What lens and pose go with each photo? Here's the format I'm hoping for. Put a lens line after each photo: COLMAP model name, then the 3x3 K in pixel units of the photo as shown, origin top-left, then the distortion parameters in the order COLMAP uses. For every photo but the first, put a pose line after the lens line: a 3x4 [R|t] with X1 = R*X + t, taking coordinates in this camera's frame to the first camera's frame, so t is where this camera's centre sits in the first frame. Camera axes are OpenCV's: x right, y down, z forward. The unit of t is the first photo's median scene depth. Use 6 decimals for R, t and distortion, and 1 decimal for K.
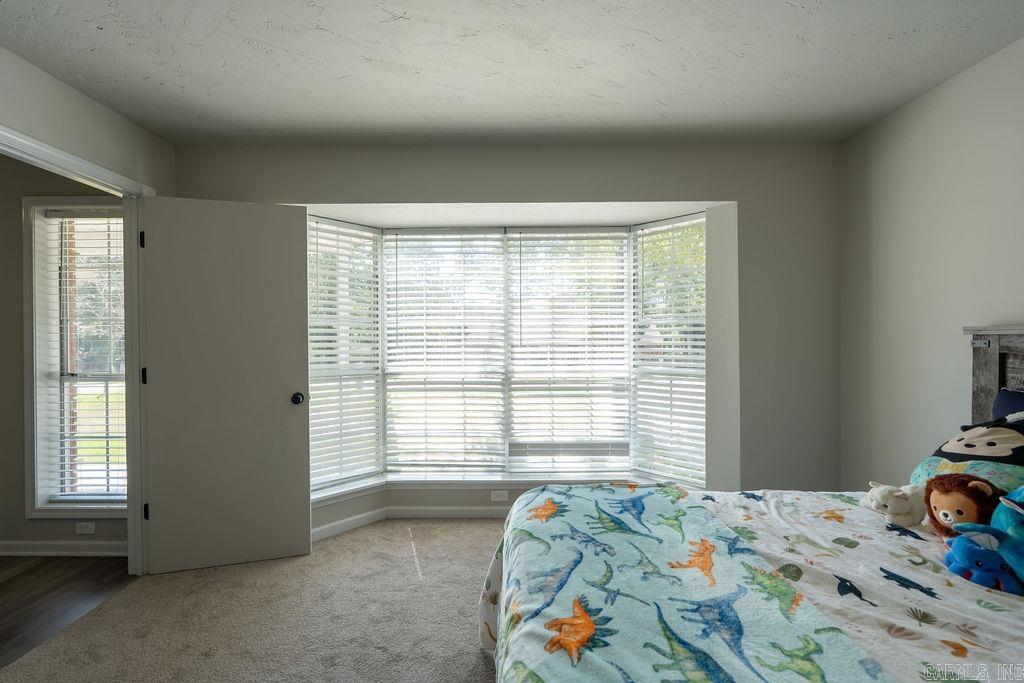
lens RADIAL K [[499.0, 0, 510.1], [0, 499.0, 341.0], [0, 0, 1]] dist [0.007325, 0.000661]
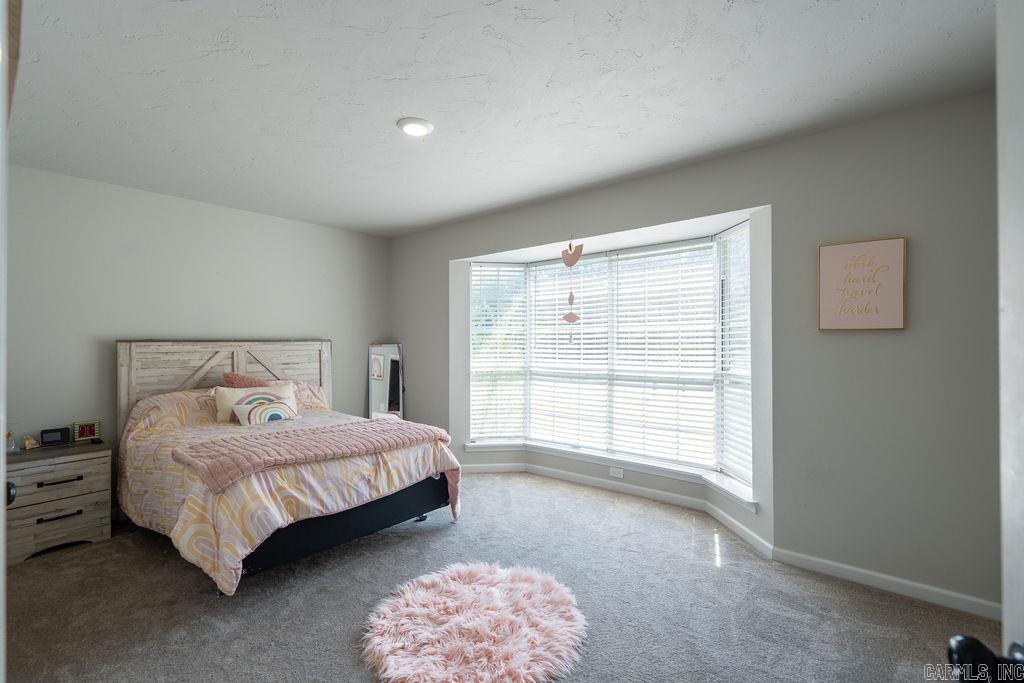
lens RADIAL K [[459.2, 0, 515.3], [0, 459.2, 338.5], [0, 0, 1]] dist [-0.008074, 0.003602]
pose [[0.776160, -0.002955, -0.630529, 0.525152], [-0.004236, 0.999942, -0.009901, -0.002139], [0.630522, 0.010356, 0.776102, -0.014256]]
